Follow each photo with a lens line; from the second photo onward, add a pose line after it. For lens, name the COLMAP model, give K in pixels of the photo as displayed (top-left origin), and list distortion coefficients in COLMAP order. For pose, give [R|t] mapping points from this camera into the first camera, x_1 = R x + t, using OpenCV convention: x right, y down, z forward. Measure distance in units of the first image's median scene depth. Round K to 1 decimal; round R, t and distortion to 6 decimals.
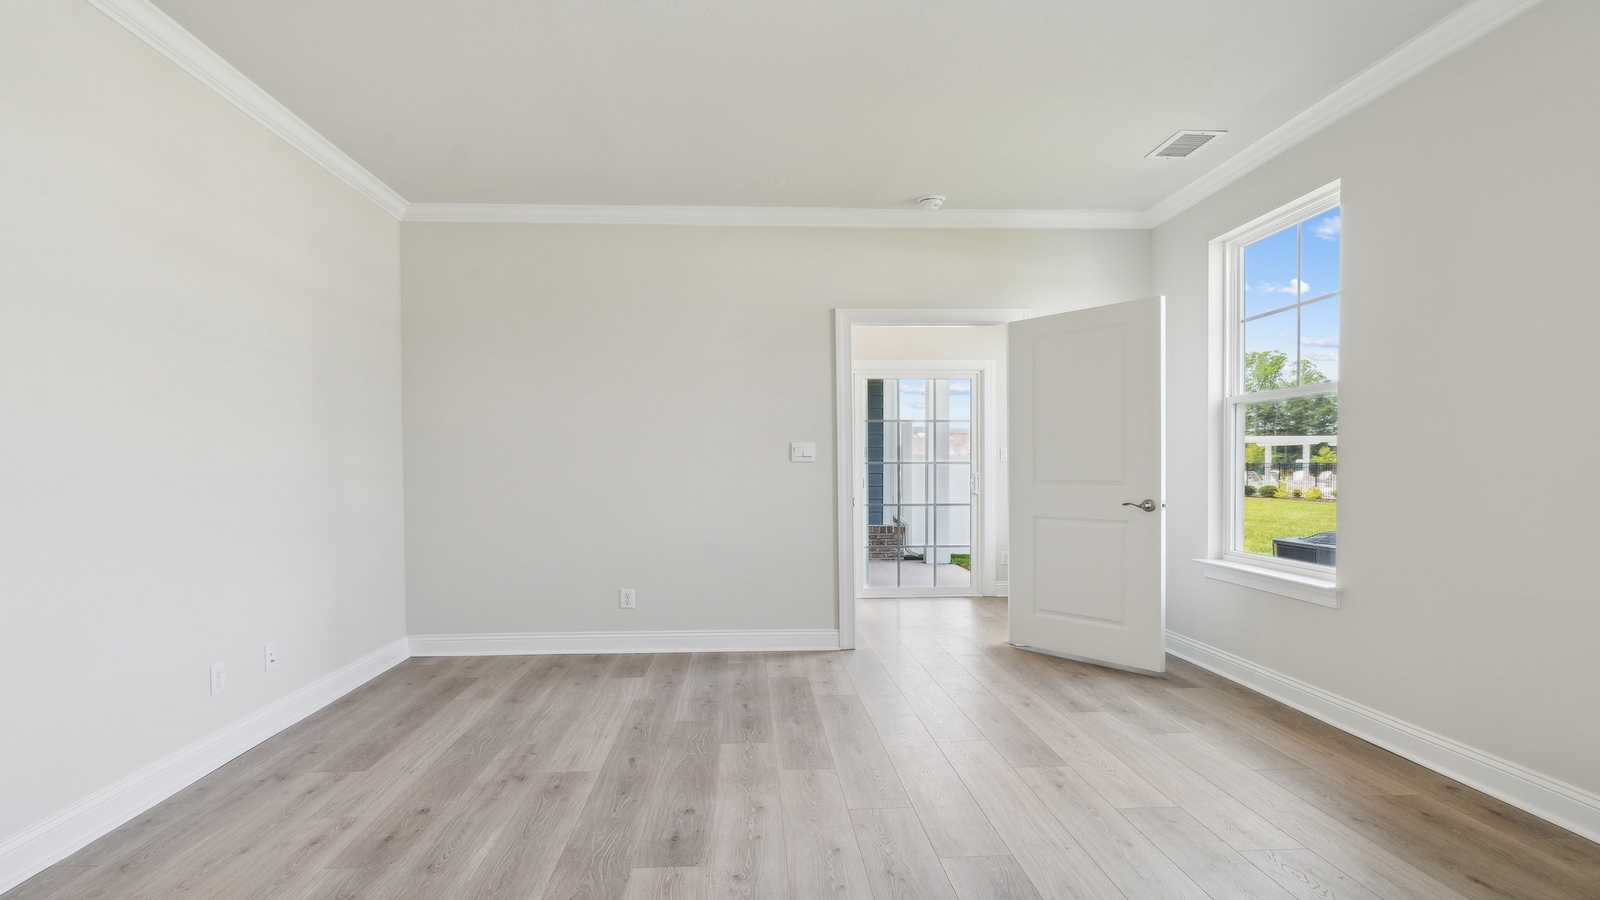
lens RADIAL K [[807.9, 0, 802.2], [0, 807.9, 458.8], [0, 0, 1]] dist [-0.003172, 0.000012]
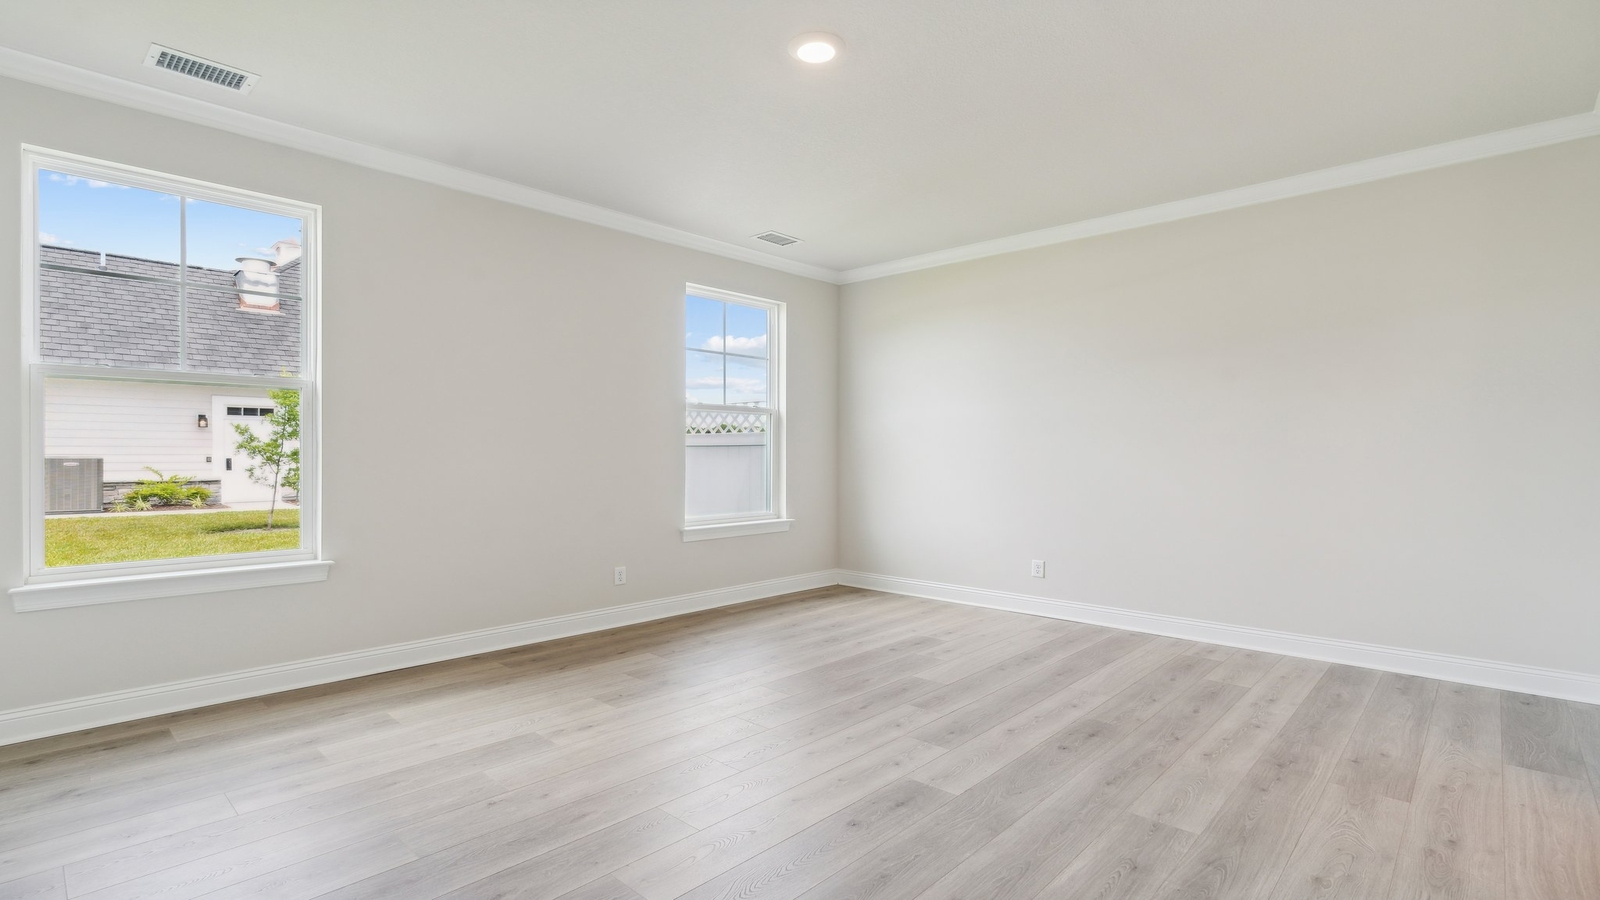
lens RADIAL K [[807.9, 0, 802.2], [0, 807.9, 458.8], [0, 0, 1]] dist [-0.003172, 0.000012]
pose [[-0.698950, -0.001894, 0.715168, -0.825672], [-0.006151, 0.999975, -0.003364, 0.034400], [-0.715144, -0.006750, -0.698944, 1.855217]]
